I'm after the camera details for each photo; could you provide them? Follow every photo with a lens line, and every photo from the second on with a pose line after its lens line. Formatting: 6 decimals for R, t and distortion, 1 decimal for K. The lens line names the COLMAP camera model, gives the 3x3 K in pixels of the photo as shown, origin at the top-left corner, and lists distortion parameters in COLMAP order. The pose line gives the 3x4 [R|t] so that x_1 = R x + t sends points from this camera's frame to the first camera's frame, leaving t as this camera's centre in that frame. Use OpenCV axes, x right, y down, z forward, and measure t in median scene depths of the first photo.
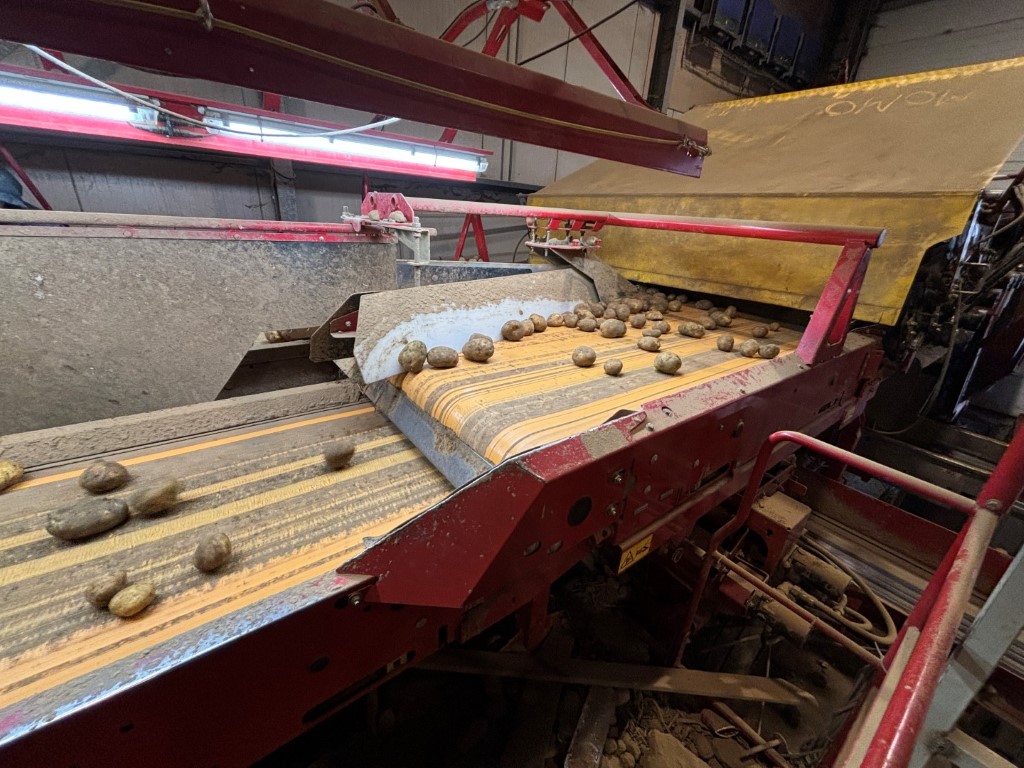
lens RADIAL K [[415.8, 0, 507.9], [0, 415.8, 383.3], [0, 0, 1]] dist [-0.001166, -0.000533]
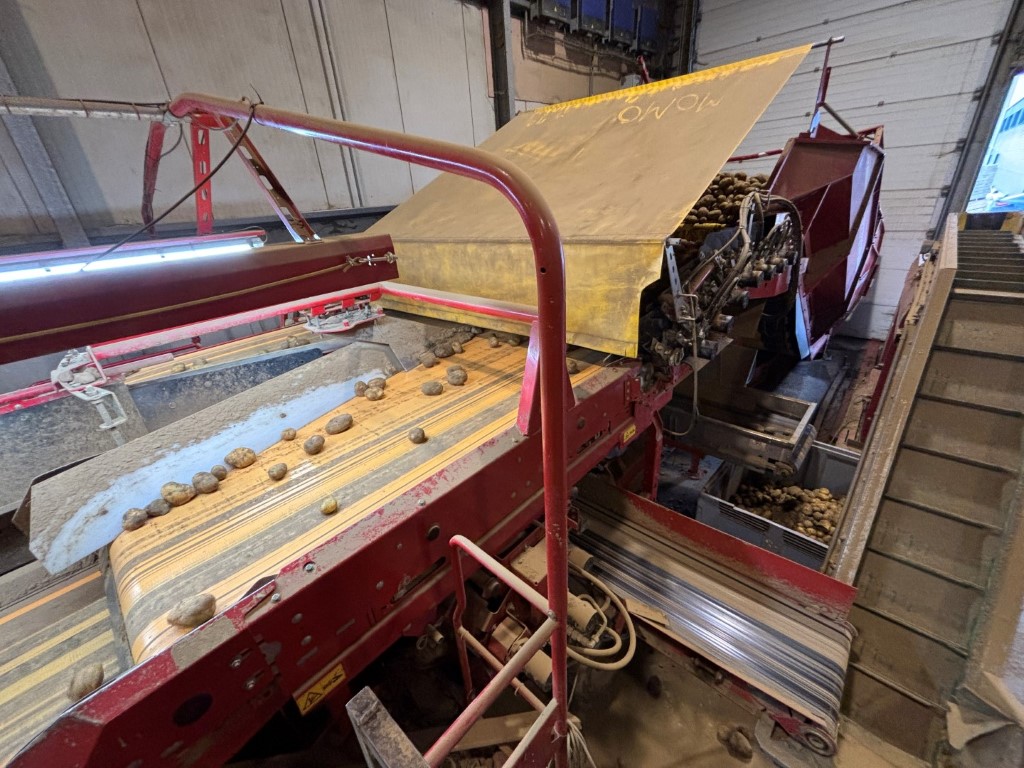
lens RADIAL K [[415.8, 0, 510.4], [0, 415.8, 383.2], [0, 0, 1]] dist [-0.001166, -0.000533]
pose [[0.975462, -0.193881, 0.104331, 0.368565], [0.188888, 0.980408, 0.055868, -0.153706], [-0.113119, -0.034790, 0.992972, -0.049791]]
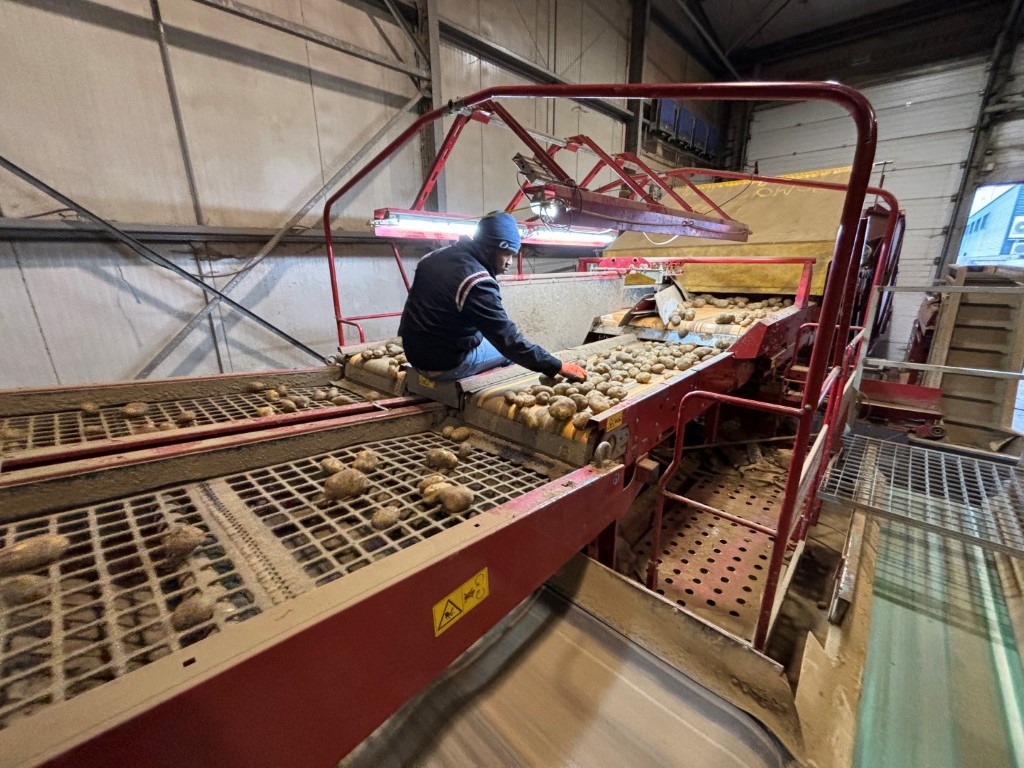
lens RADIAL K [[415.8, 0, 508.5], [0, 415.8, 380.9], [0, 0, 1]] dist [-0.001166, -0.000533]
pose [[0.983034, -0.115097, 0.142818, -0.921528], [0.128842, 0.987479, -0.091025, 0.248202], [-0.130553, 0.107882, 0.985554, -0.784844]]
